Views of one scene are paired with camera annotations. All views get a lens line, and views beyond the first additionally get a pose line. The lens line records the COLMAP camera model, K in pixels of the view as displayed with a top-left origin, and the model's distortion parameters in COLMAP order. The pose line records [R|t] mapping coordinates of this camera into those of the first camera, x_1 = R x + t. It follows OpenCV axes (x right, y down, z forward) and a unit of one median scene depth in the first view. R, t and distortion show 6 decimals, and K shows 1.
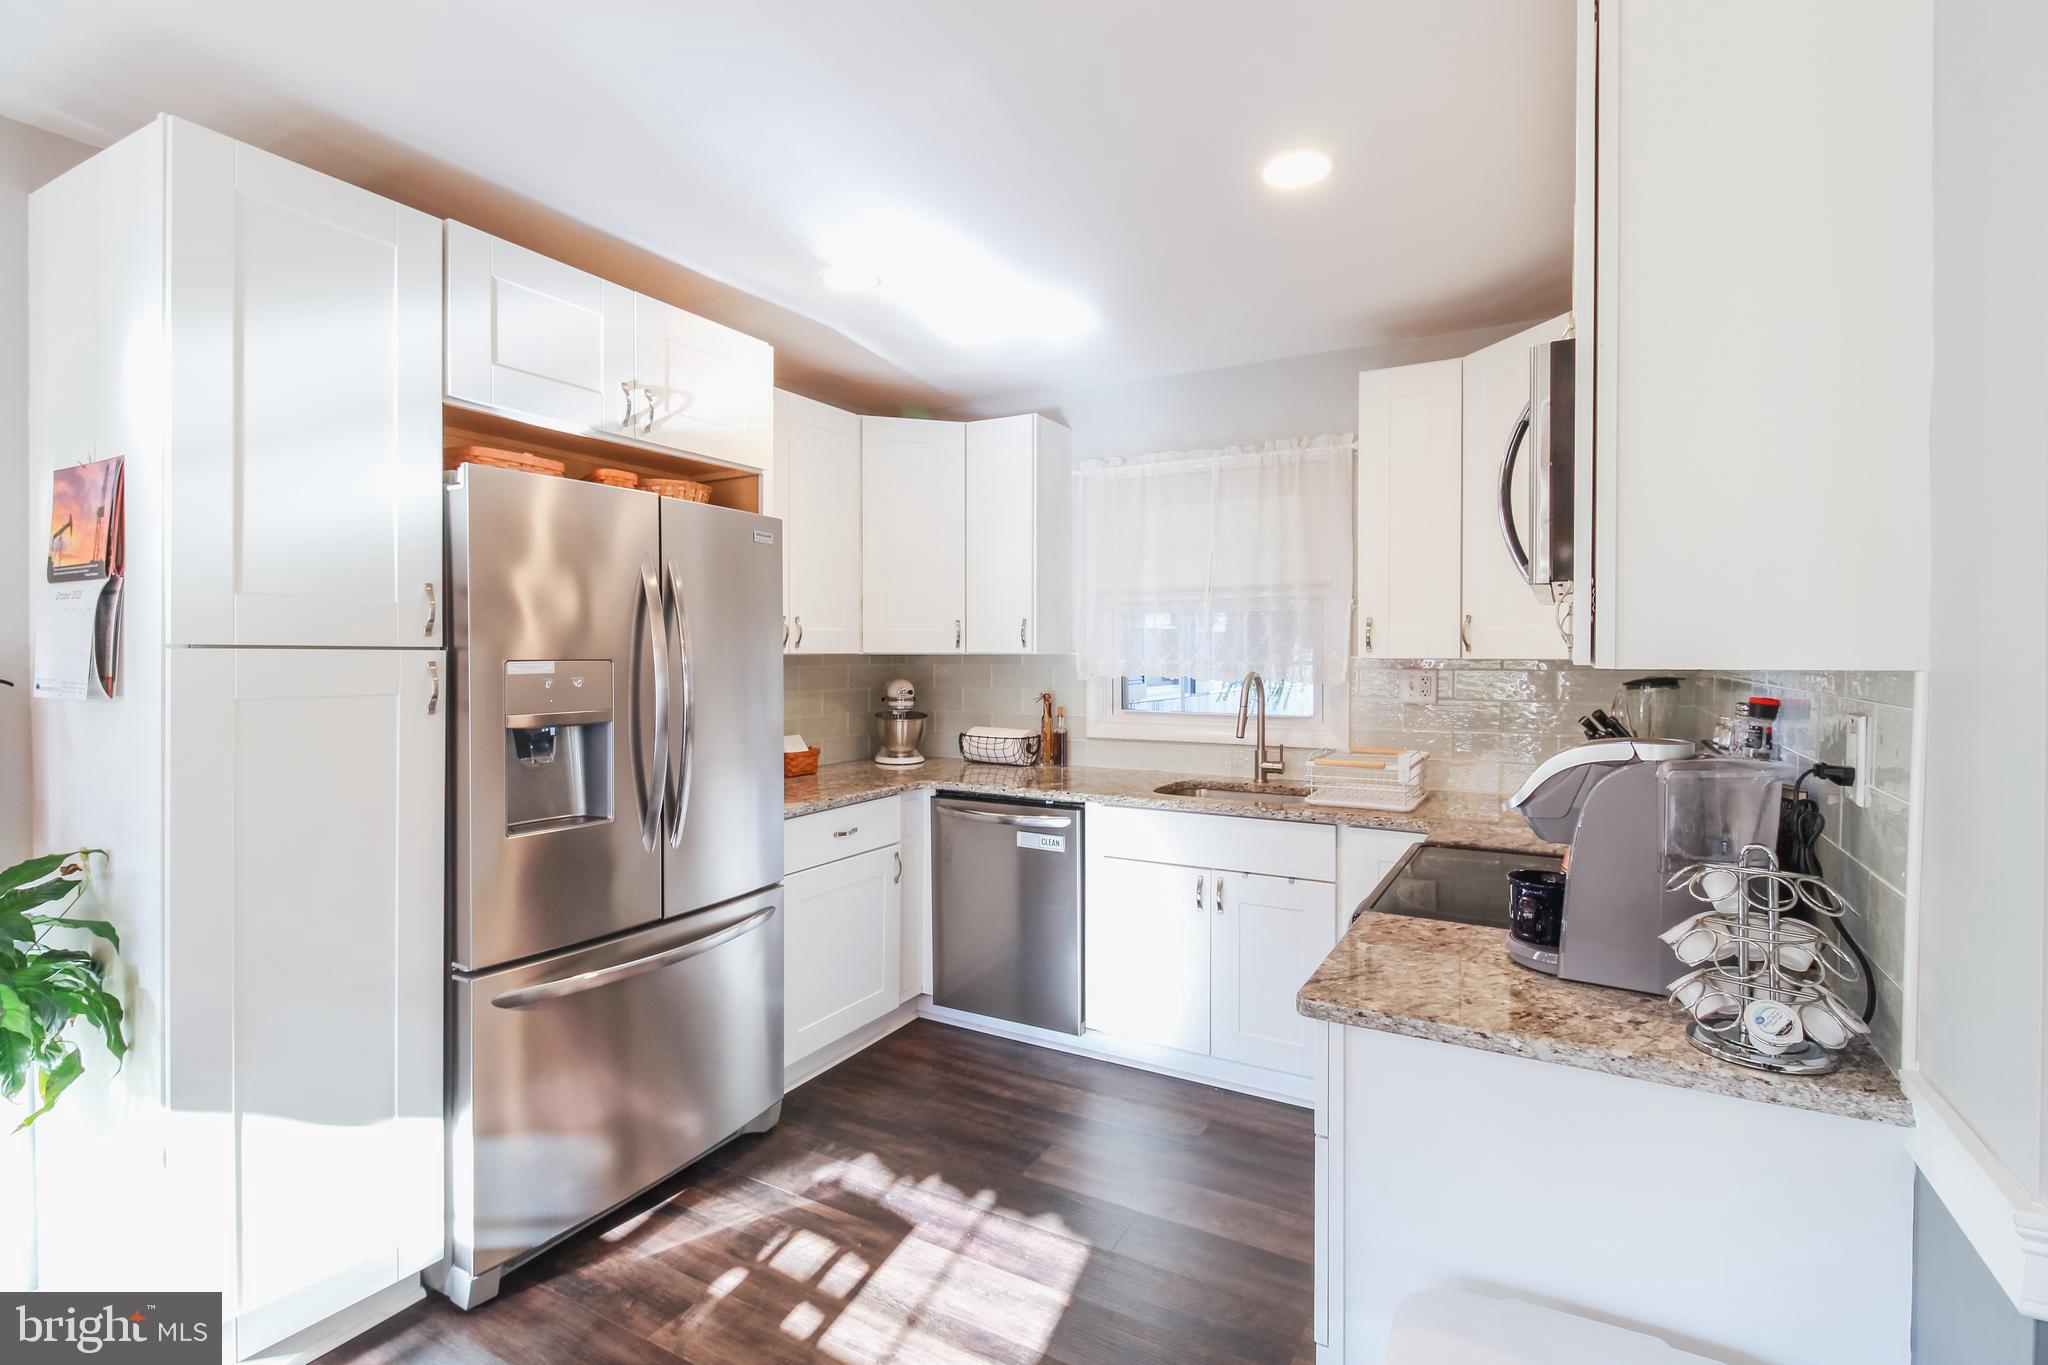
lens RADIAL K [[948.9, 0, 1030.2], [0, 948.9, 661.3], [0, 0, 1]] dist [0.010803, -0.007957]
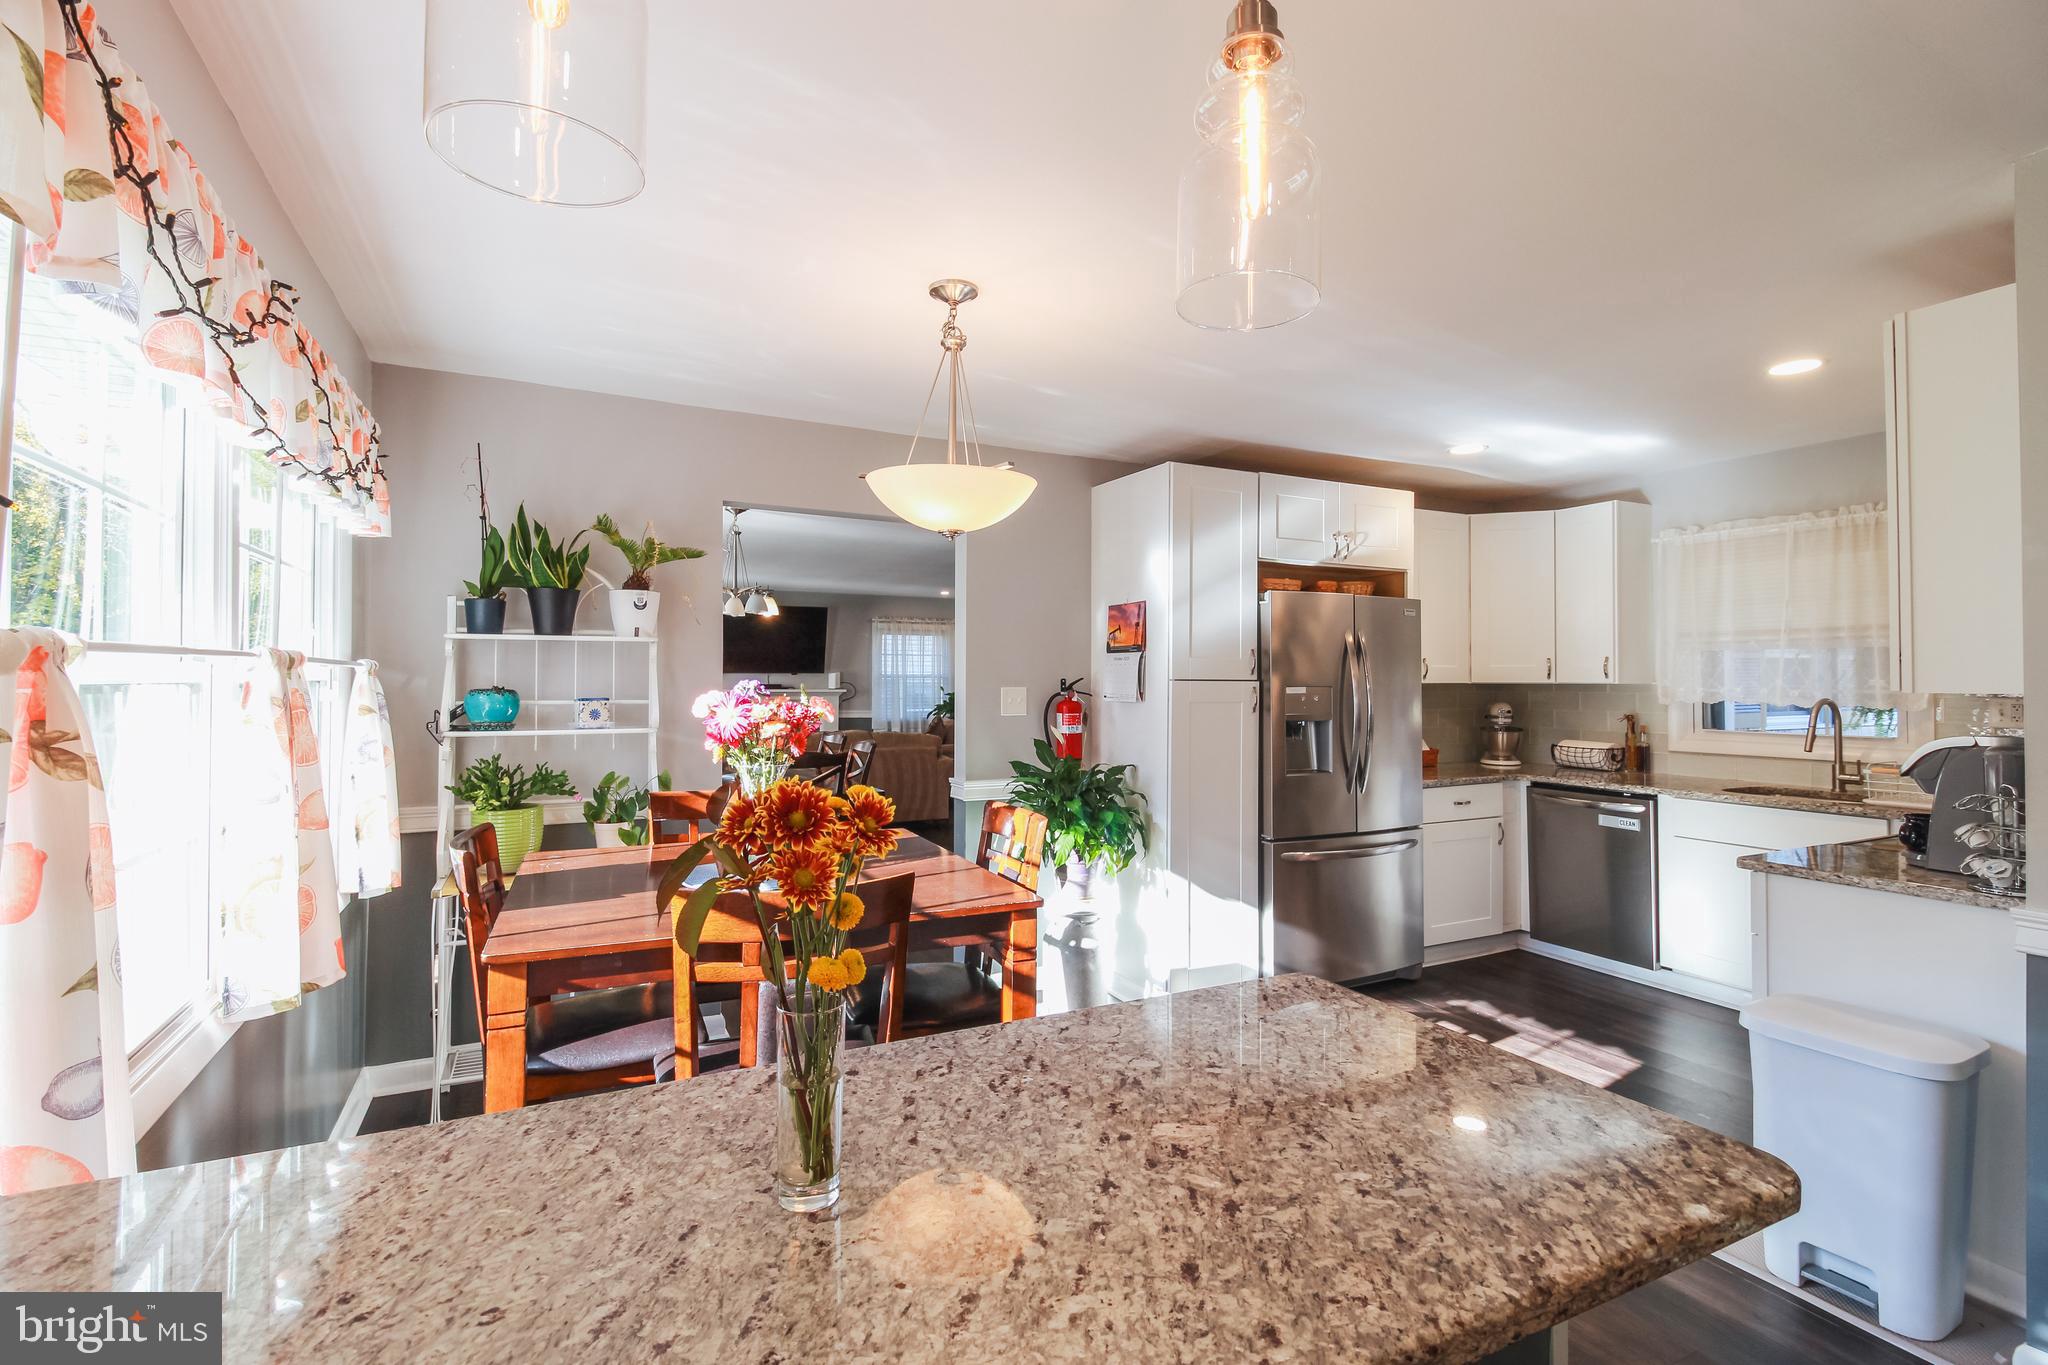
lens RADIAL K [[948.9, 0, 1018.8], [0, 948.9, 667.9], [0, 0, 1]] dist [0.010803, -0.007957]
pose [[0.827414, -0.007003, -0.561549, 0.067671], [-0.005149, 0.999786, -0.020055, 0.001550], [0.561569, 0.019485, 0.827200, -0.615197]]
